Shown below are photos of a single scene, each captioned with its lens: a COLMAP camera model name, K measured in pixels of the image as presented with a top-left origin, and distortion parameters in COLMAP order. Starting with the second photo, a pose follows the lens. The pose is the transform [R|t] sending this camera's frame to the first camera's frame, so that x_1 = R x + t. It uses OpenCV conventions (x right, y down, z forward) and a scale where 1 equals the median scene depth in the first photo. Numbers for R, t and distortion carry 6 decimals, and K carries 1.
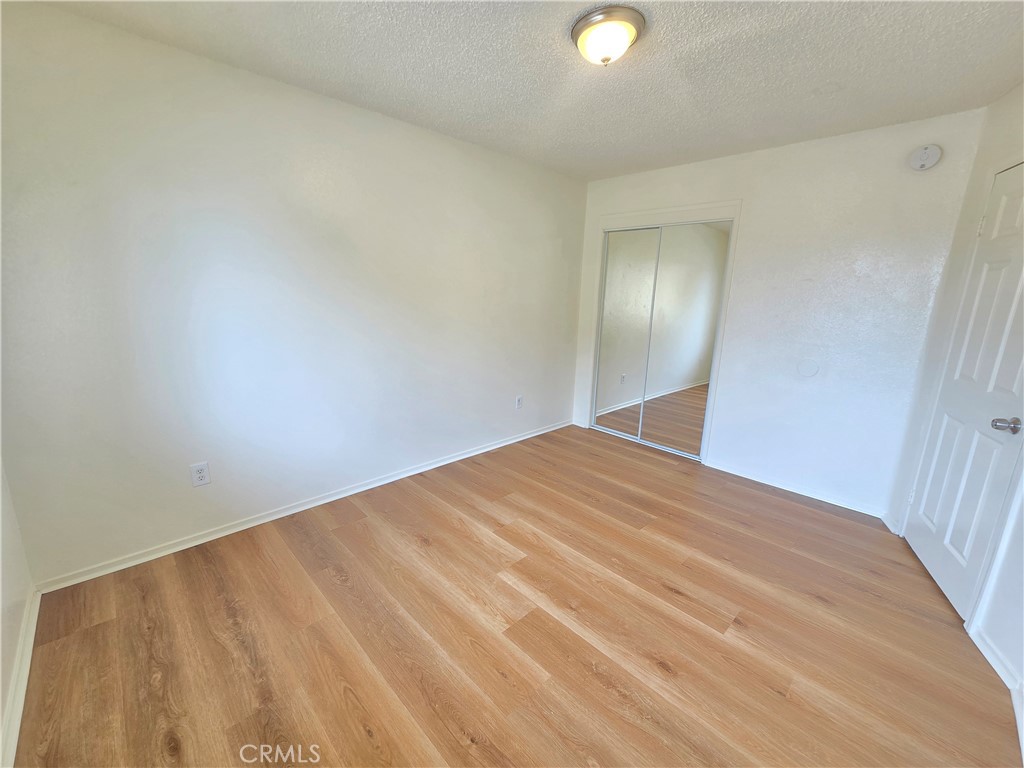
lens RADIAL K [[415.7, 0, 517.2], [0, 415.7, 385.3], [0, 0, 1]] dist [-0.008101, 0.004329]
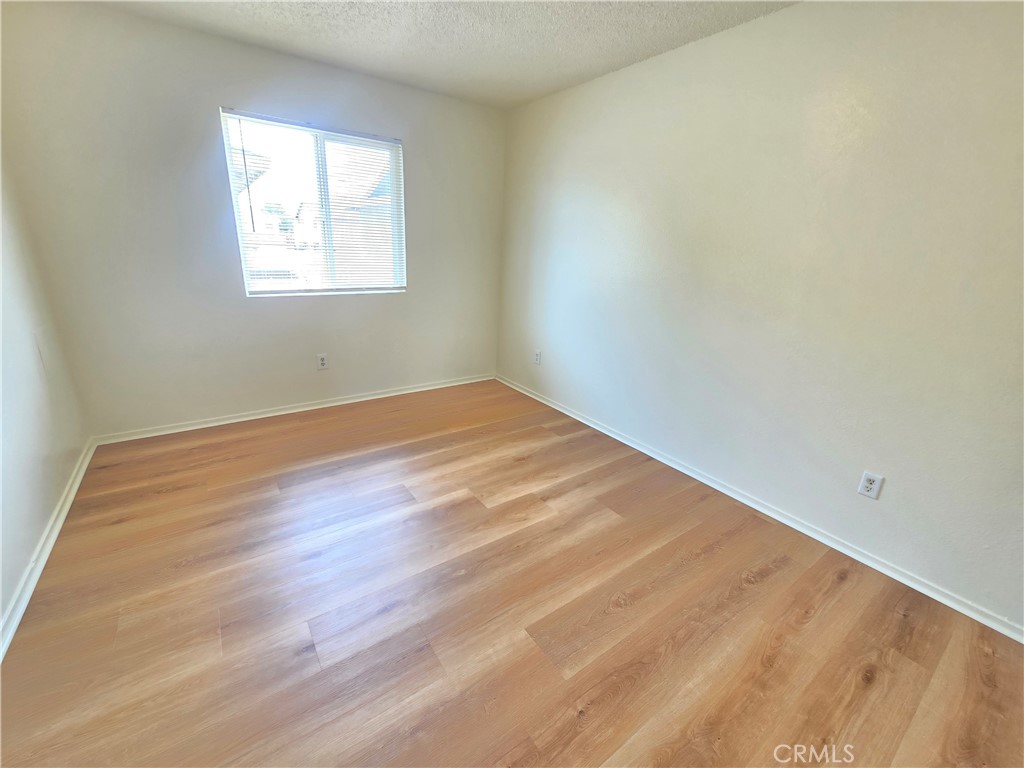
lens RADIAL K [[420.9, 0, 510.3], [0, 420.9, 383.3], [0, 0, 1]] dist [0.000333, -0.000590]
pose [[-0.163152, 0.275915, -0.947234, 0.902287], [-0.271582, 0.910447, 0.311977, -0.191633], [0.948485, 0.308151, -0.073608, 1.056110]]
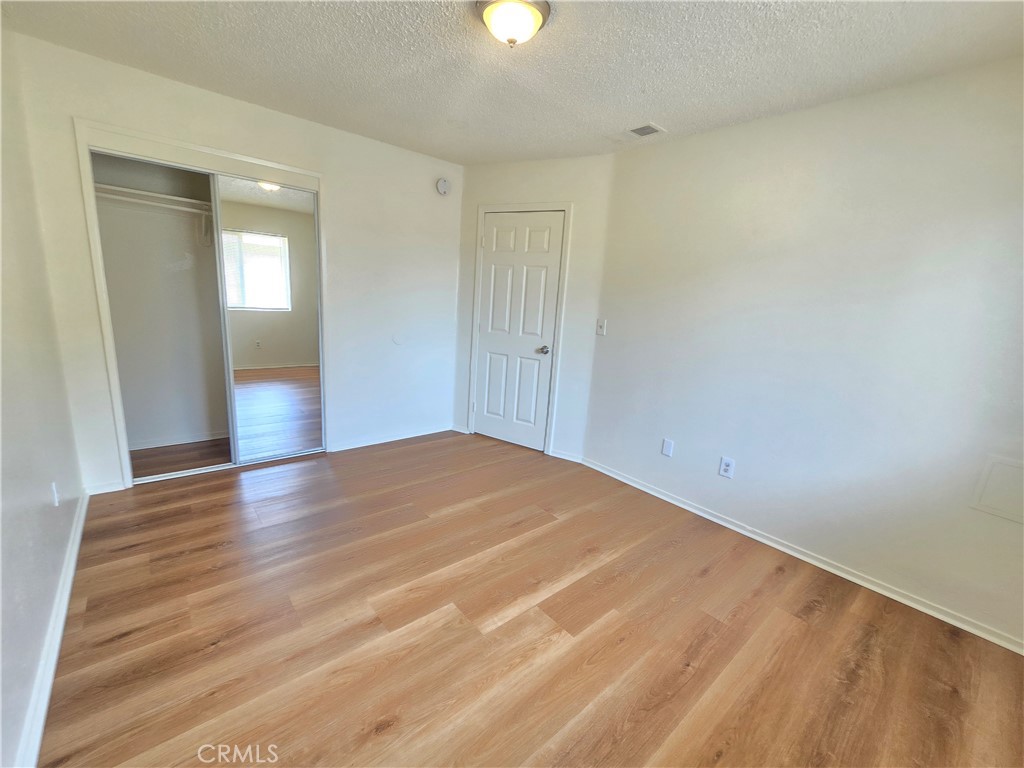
lens RADIAL K [[420.9, 0, 510.3], [0, 420.9, 383.3], [0, 0, 1]] dist [0.000333, -0.000590]
pose [[0.079941, -0.232237, 0.969368, -0.690481], [0.159206, 0.962972, 0.217576, -0.176023], [-0.984004, 0.136936, 0.113955, 0.749952]]
